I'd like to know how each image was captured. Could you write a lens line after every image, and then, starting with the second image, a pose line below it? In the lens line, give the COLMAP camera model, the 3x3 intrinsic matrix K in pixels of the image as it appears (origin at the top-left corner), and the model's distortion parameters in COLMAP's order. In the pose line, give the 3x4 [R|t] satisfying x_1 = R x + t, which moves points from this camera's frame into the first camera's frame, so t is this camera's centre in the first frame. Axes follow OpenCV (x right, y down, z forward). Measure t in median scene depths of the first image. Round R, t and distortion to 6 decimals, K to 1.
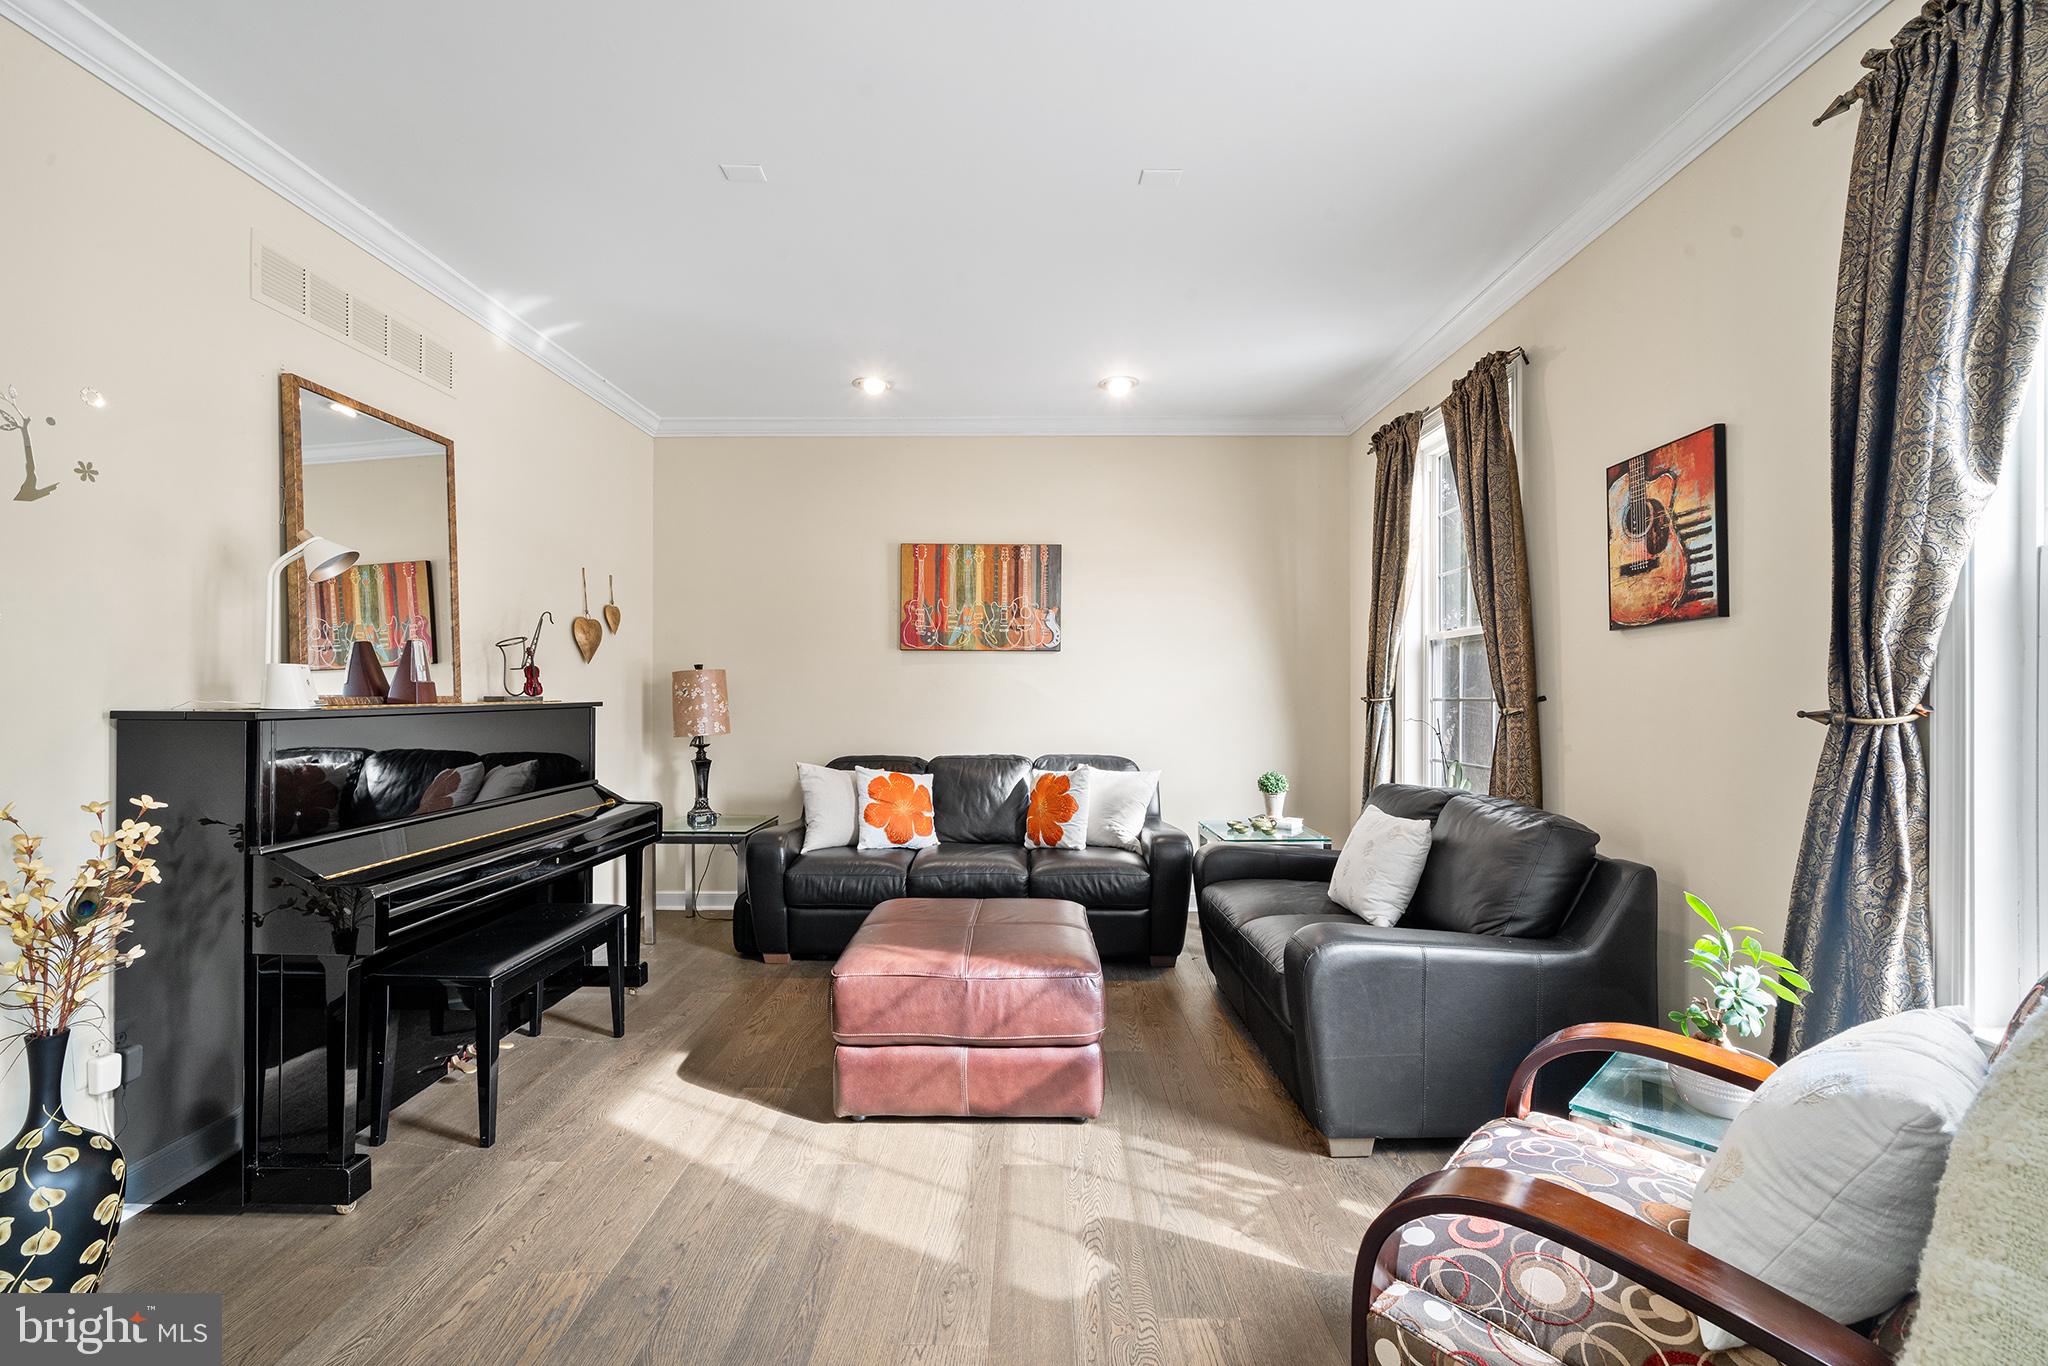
lens RADIAL K [[835.4, 0, 1026.7], [0, 835.4, 683.2], [0, 0, 1]] dist [-0.002533, 0.000234]
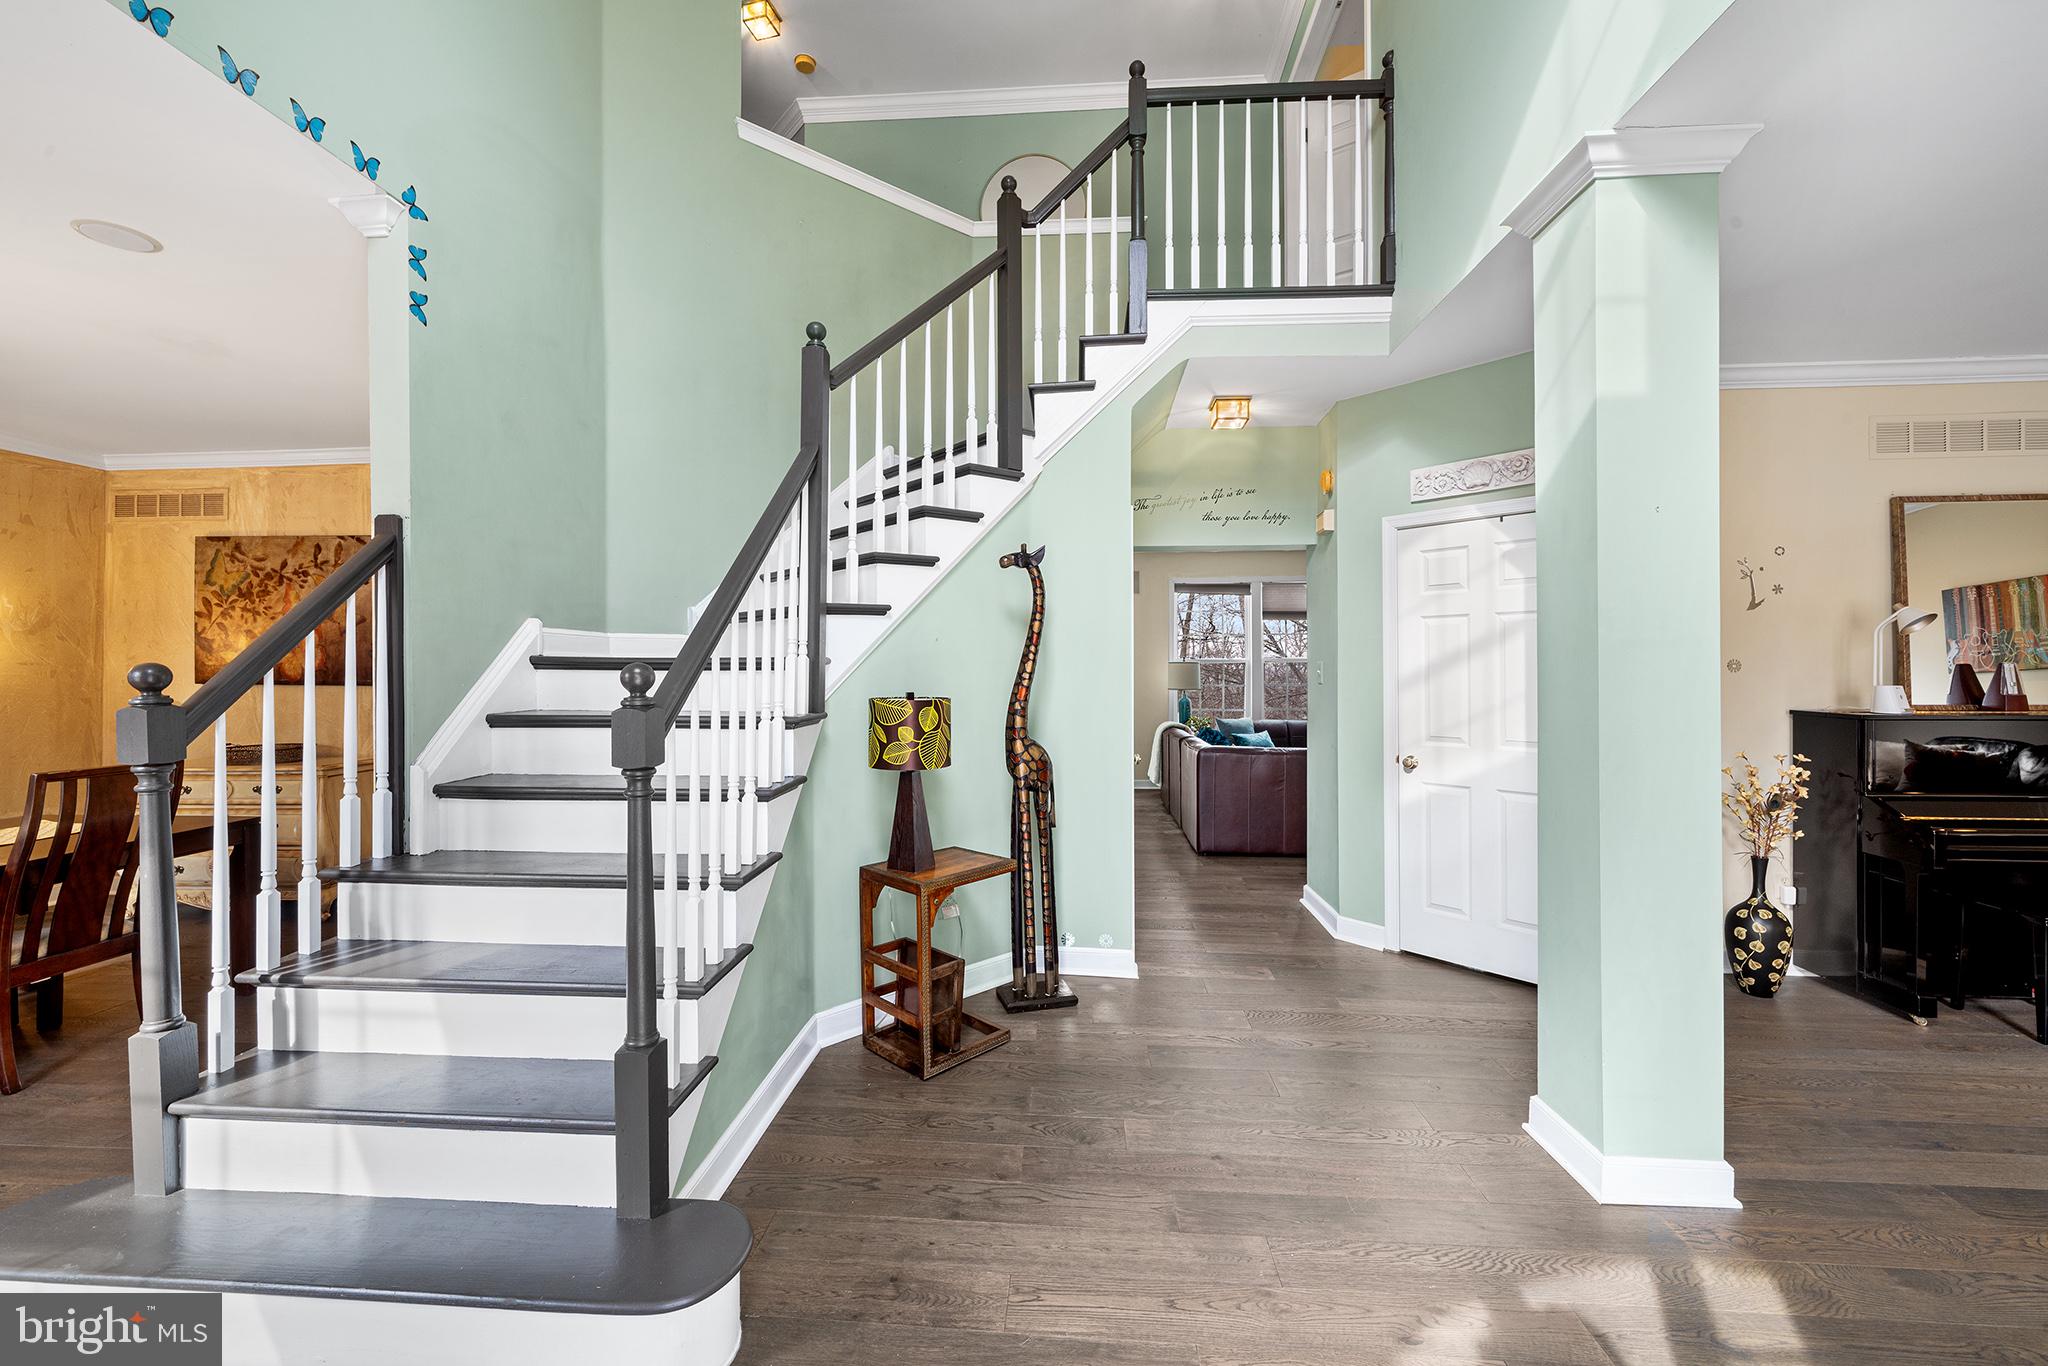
lens RADIAL K [[835.4, 0, 1023.8], [0, 835.4, 667.1], [0, 0, 1]] dist [-0.002533, 0.000234]
pose [[-0.044494, 0.000769, -0.999009, 0.925278], [0.008312, 0.999965, 0.000399, -0.082512], [0.998975, -0.008286, -0.044499, -0.700231]]
